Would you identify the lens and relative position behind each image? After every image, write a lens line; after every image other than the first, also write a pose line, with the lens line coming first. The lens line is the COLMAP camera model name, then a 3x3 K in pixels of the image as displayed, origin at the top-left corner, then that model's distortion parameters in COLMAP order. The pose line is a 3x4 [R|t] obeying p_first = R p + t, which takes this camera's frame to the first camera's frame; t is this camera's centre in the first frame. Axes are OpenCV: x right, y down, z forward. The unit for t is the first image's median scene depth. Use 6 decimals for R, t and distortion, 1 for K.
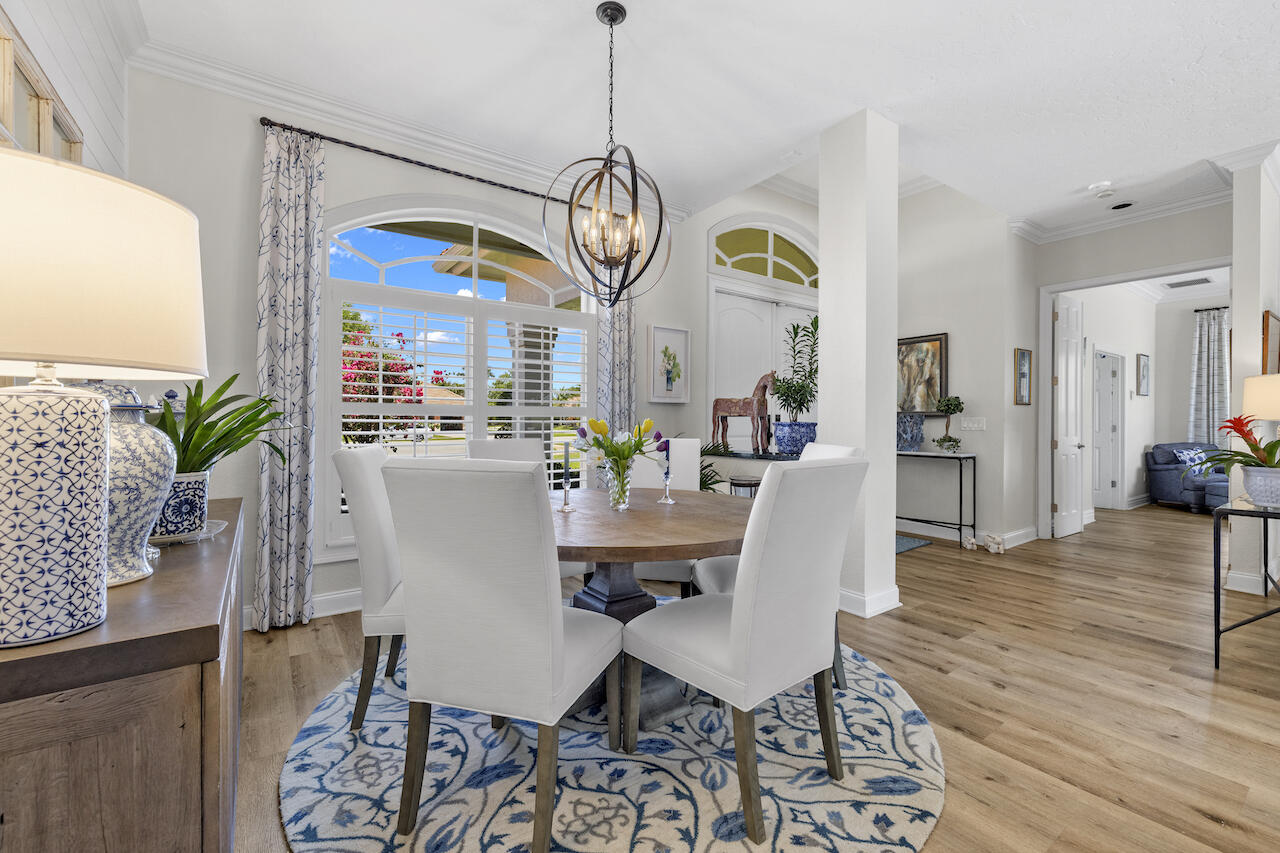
lens RADIAL K [[533.5, 0, 643.2], [0, 533.5, 422.7], [0, 0, 1]] dist [-0.001757, -0.000865]
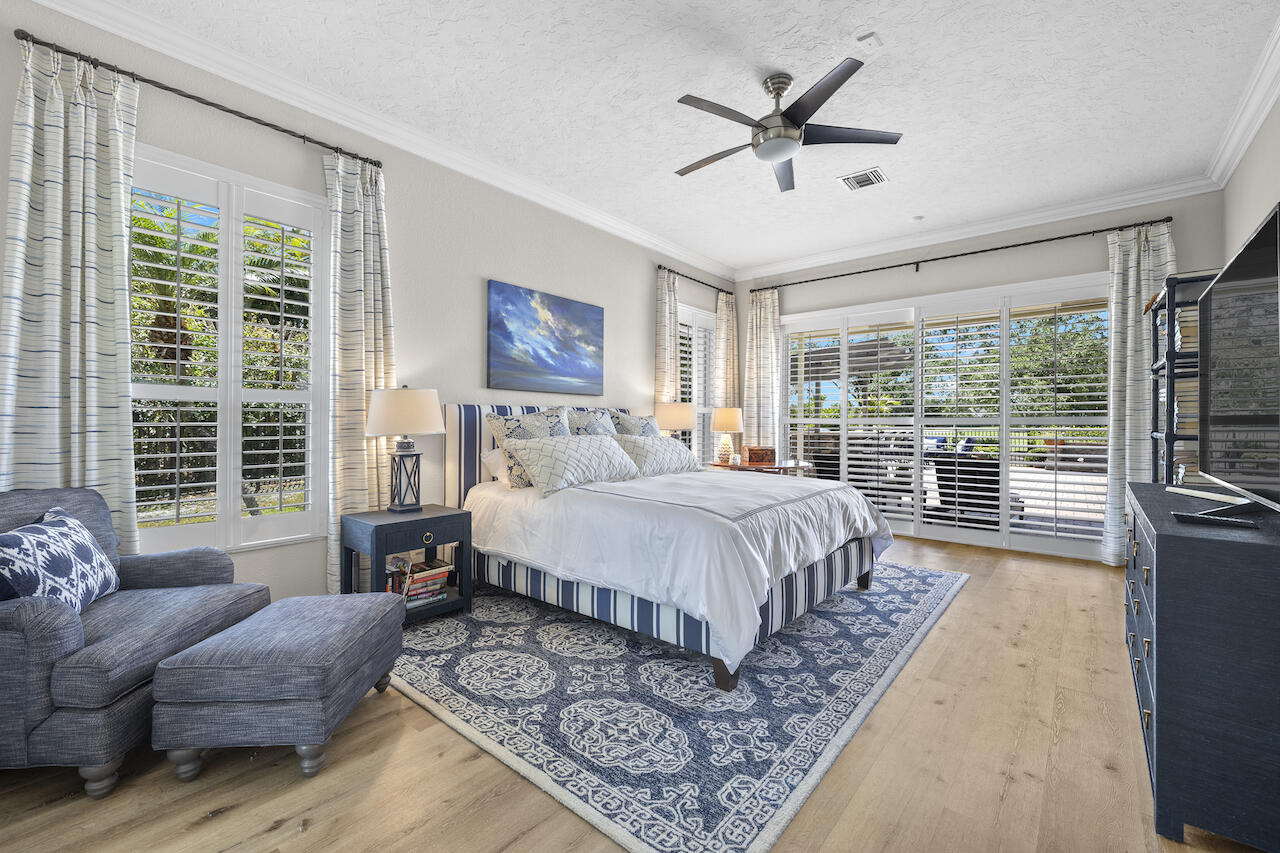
lens RADIAL K [[533.5, 0, 637.5], [0, 533.5, 420.1], [0, 0, 1]] dist [-0.001757, -0.000865]
pose [[-0.247987, -0.005506, 0.968748, 0.709260], [0.000528, 0.999983, 0.005819, -0.000979], [-0.968763, 0.001954, -0.247980, 0.785838]]
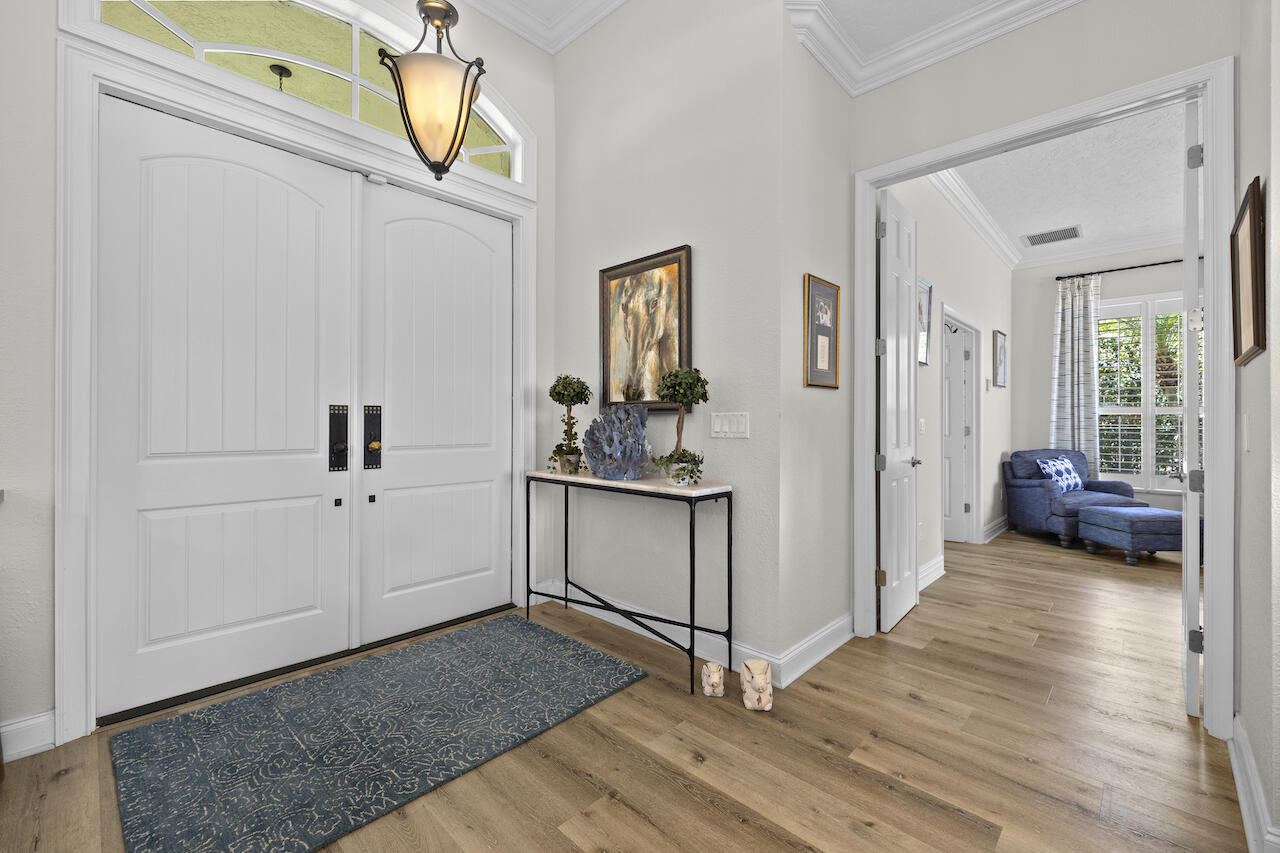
lens RADIAL K [[533.5, 0, 648.2], [0, 533.5, 417.4], [0, 0, 1]] dist [-0.001757, -0.000865]
pose [[0.980637, 0.002775, 0.195813, 0.320271], [-0.000897, 0.999953, -0.009682, 0.000046], [-0.195831, 0.009319, 0.980593, 0.377976]]
